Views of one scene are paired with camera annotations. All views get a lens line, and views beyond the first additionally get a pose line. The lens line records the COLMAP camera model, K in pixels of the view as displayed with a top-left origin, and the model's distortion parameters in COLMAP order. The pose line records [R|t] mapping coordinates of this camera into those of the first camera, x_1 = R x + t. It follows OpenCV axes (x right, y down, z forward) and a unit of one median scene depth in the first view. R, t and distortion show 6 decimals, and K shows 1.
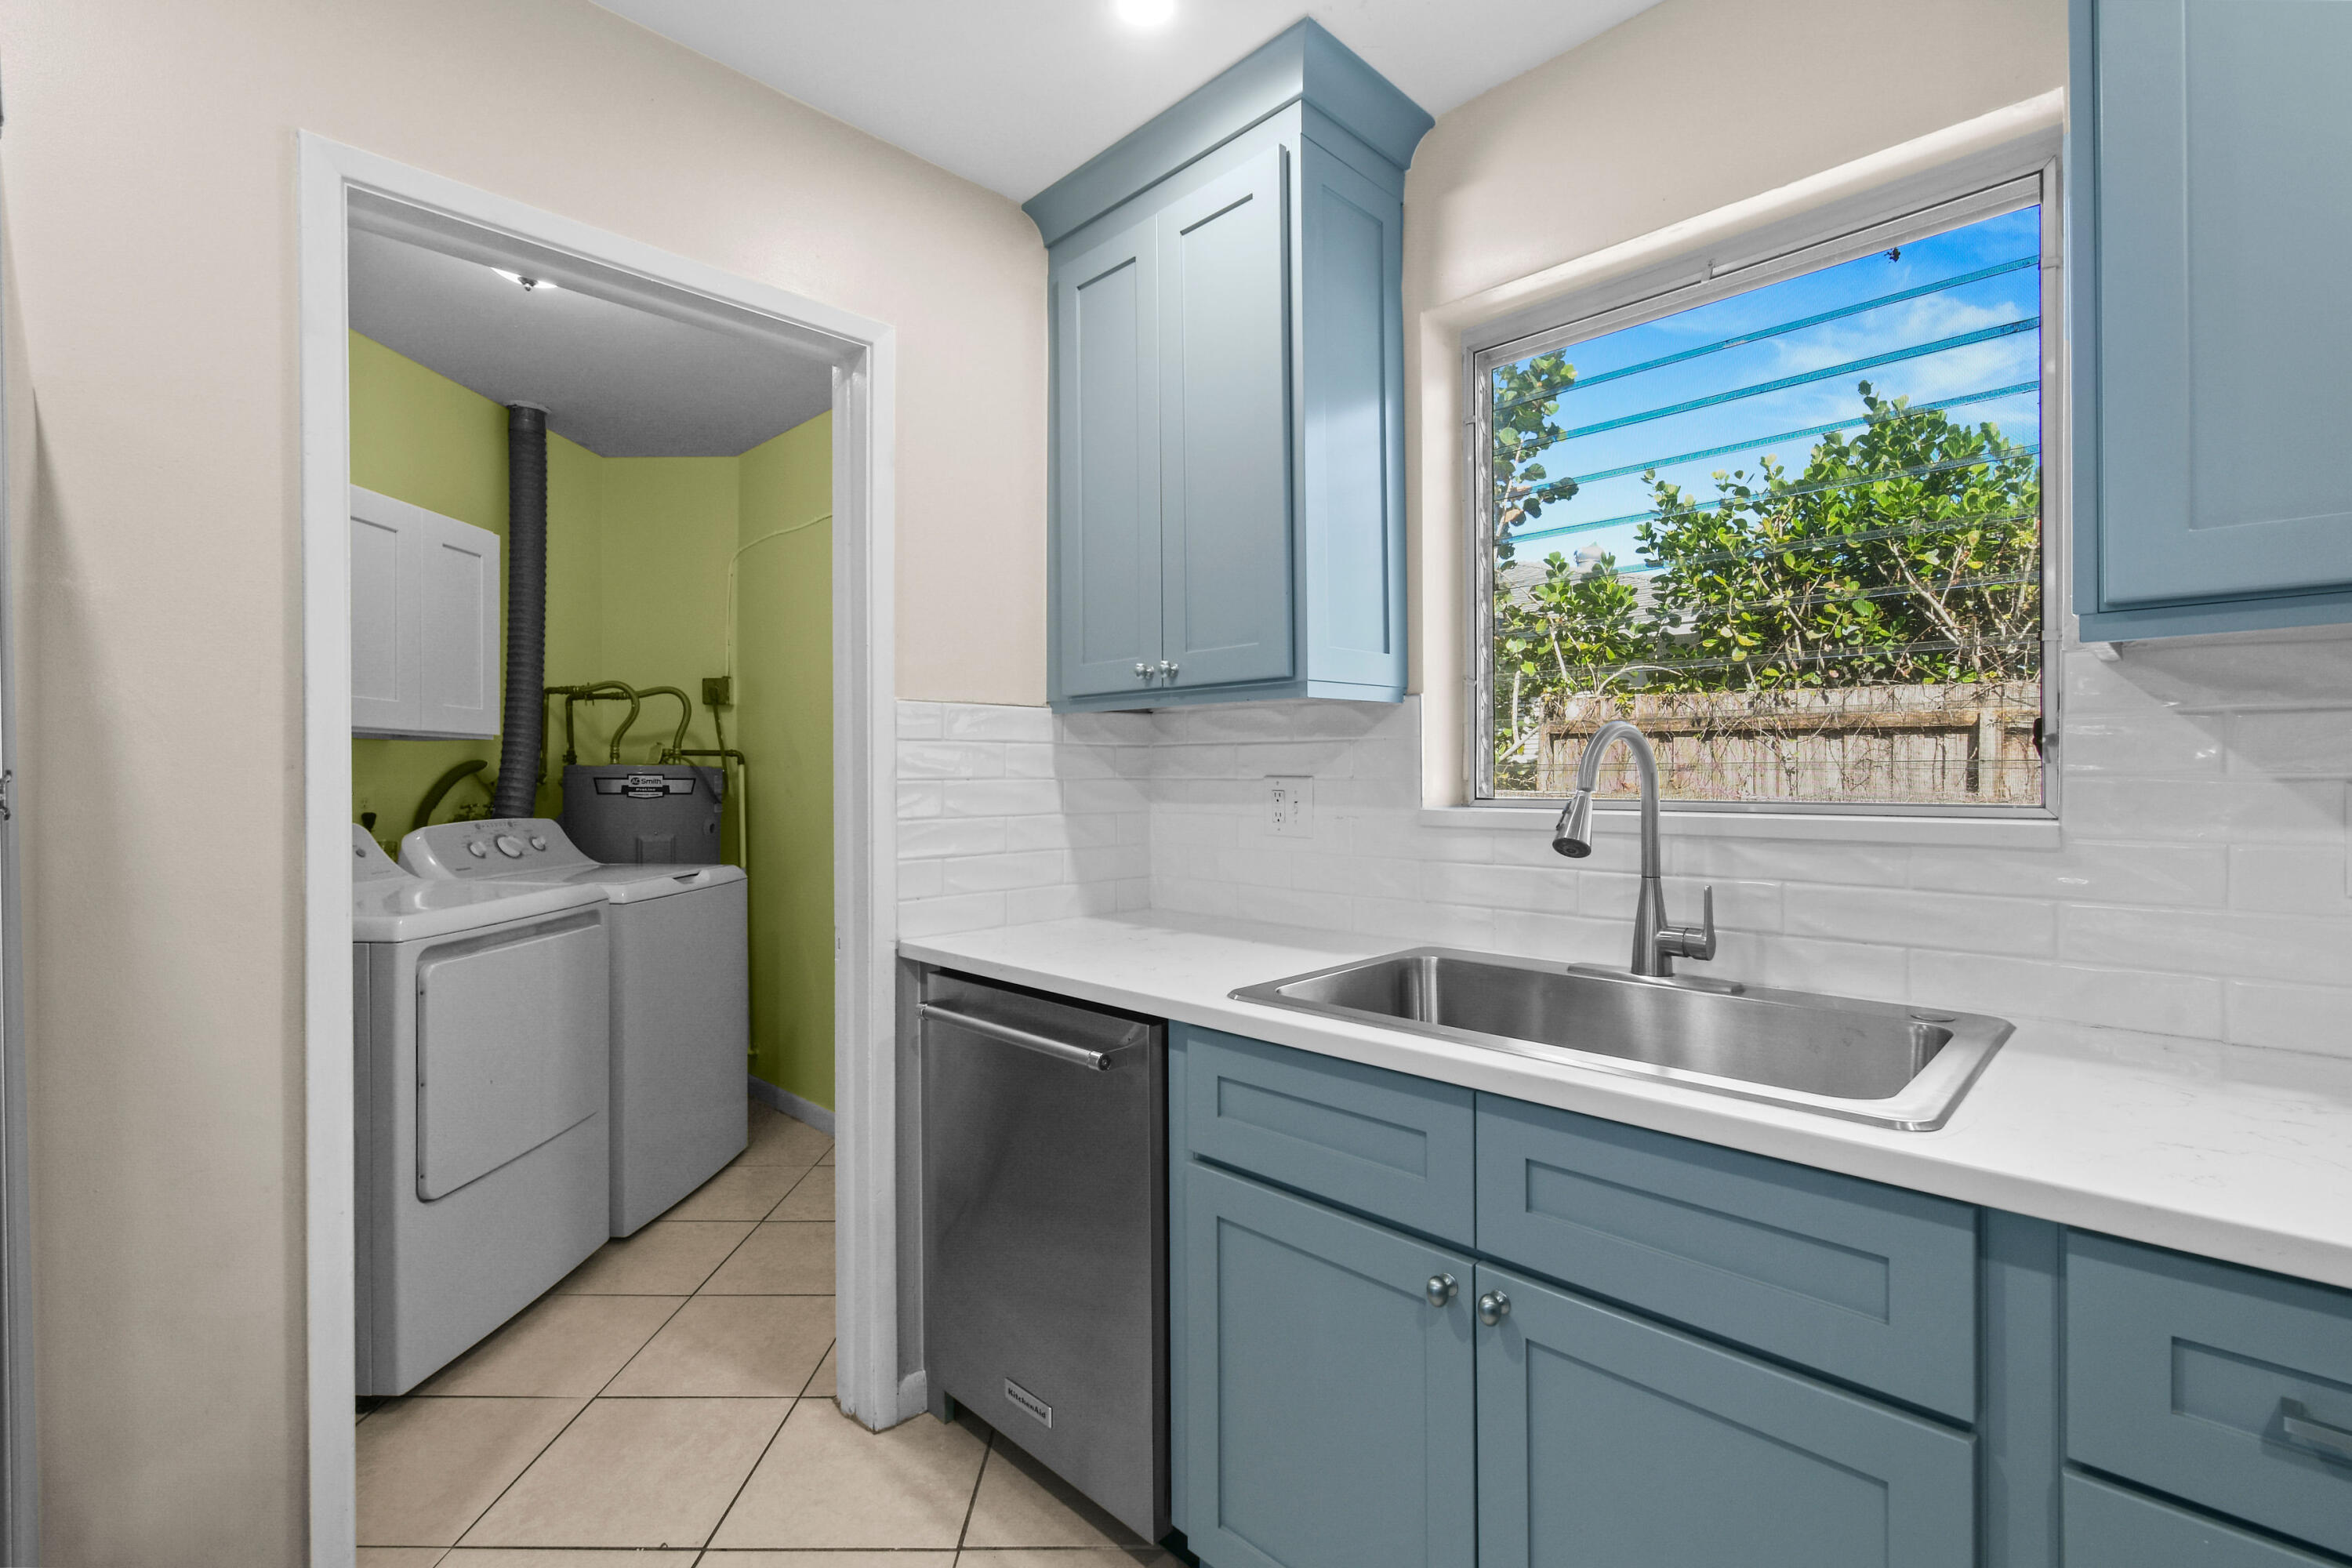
lens RADIAL K [[1053.4, 0, 1186.1], [0, 1053.4, 774.1], [0, 0, 1]] dist [0.001572, -0.000148]
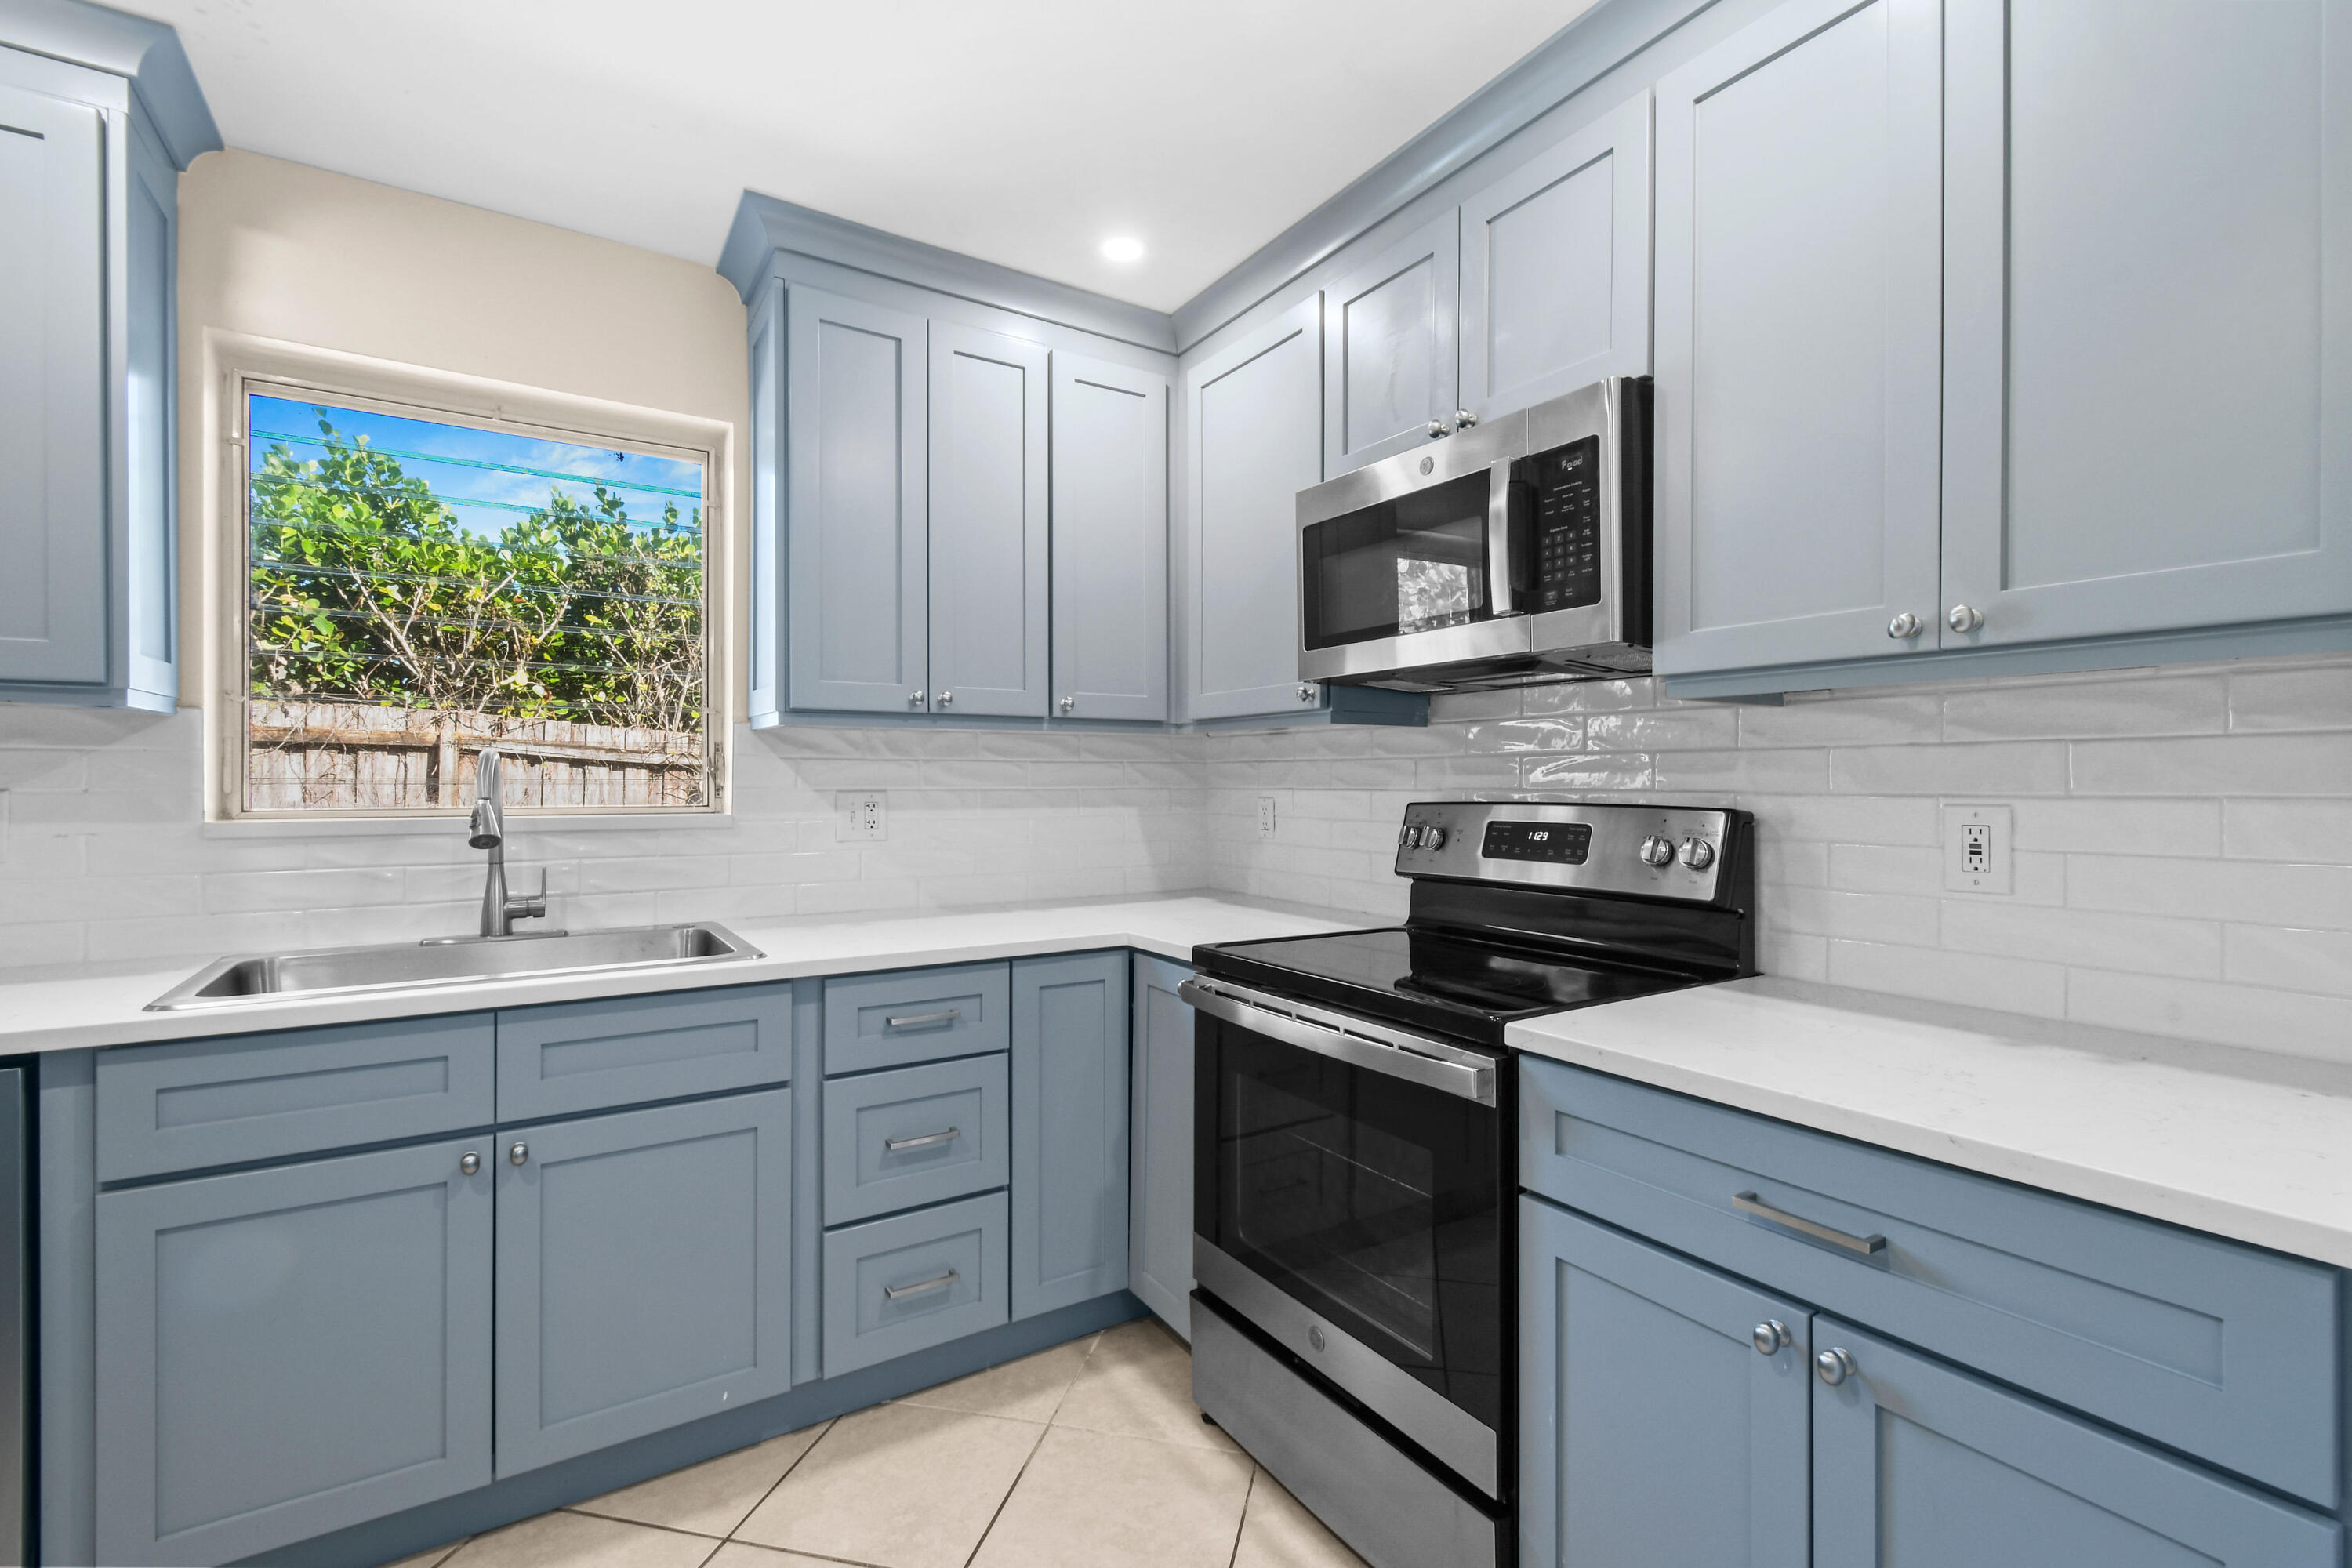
lens RADIAL K [[1060.6, 0, 1179.3], [0, 1060.6, 747.0], [0, 0, 1]] dist [0.006635, -0.006709]
pose [[0.217240, 0.038480, 0.975360, -0.536315], [-0.000530, 0.999227, -0.039304, 0.000959], [-0.976118, 0.008021, 0.217092, -0.118892]]
